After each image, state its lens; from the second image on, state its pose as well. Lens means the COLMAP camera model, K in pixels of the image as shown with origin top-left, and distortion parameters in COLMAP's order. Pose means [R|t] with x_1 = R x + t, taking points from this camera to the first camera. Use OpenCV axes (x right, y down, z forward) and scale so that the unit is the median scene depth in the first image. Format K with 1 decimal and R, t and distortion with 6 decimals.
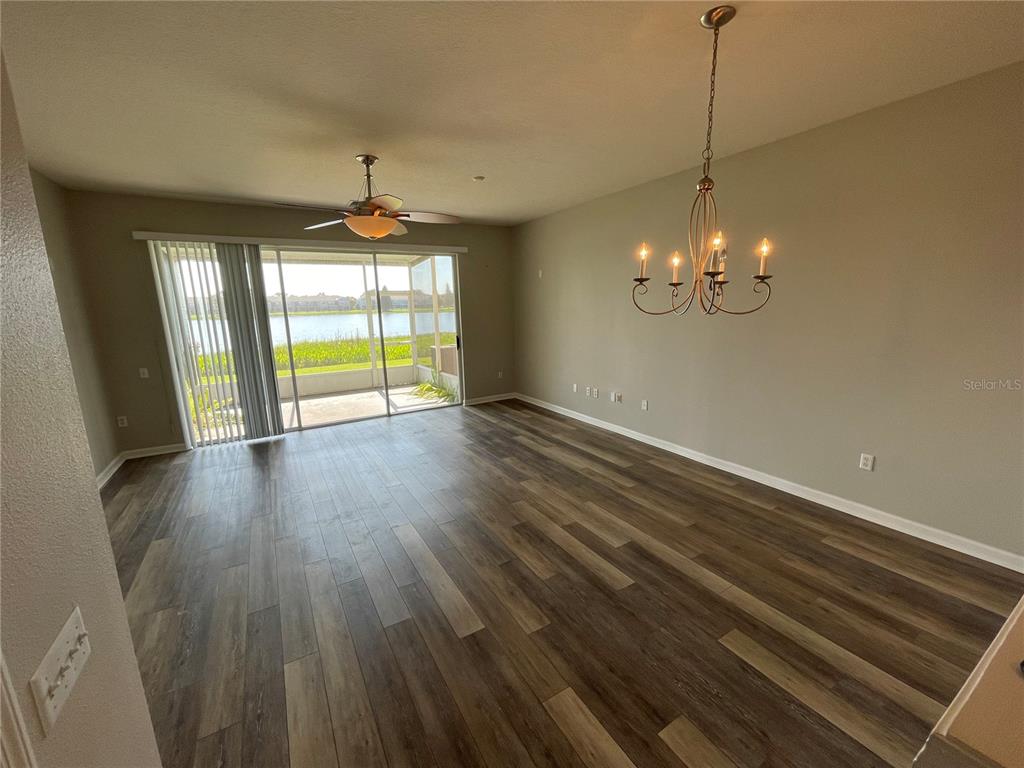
lens RADIAL K [[411.0, 0, 512.0], [0, 411.0, 385.5], [0, 0, 1]] dist [0.000305, 0.000227]
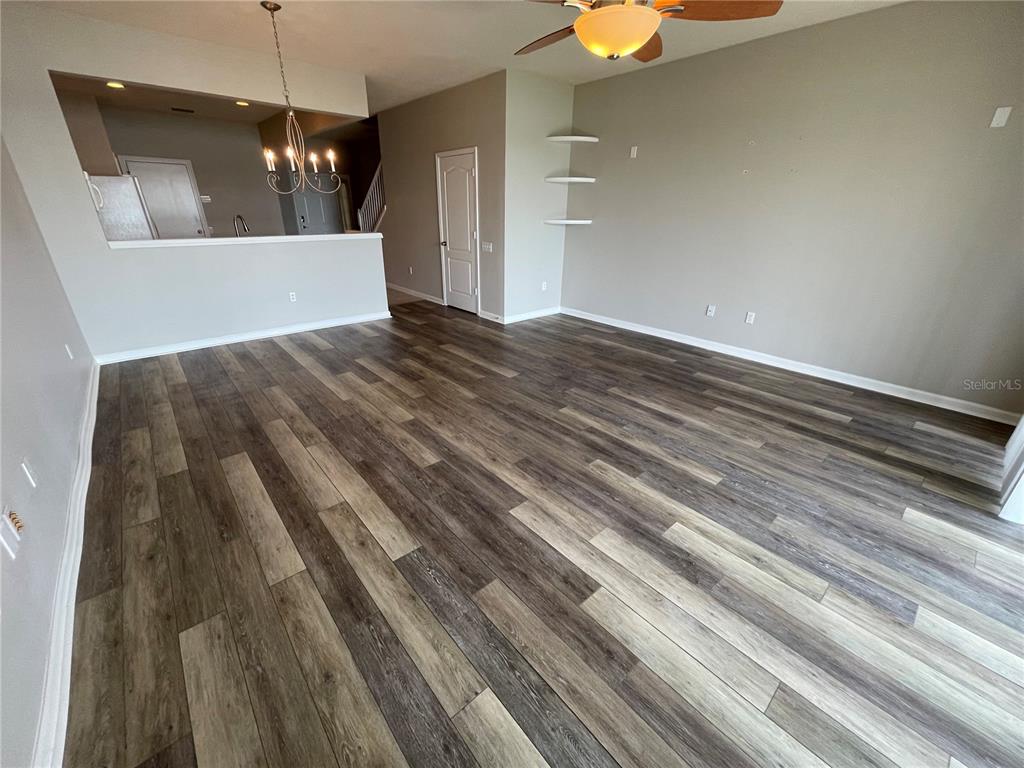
lens RADIAL K [[411.0, 0, 511.2], [0, 411.0, 383.8], [0, 0, 1]] dist [0.000305, 0.000227]
pose [[-0.984703, 0.085233, -0.151971, -0.050883], [-0.016638, 0.822208, 0.568944, -0.274335], [0.173445, 0.562769, -0.808212, 1.597124]]
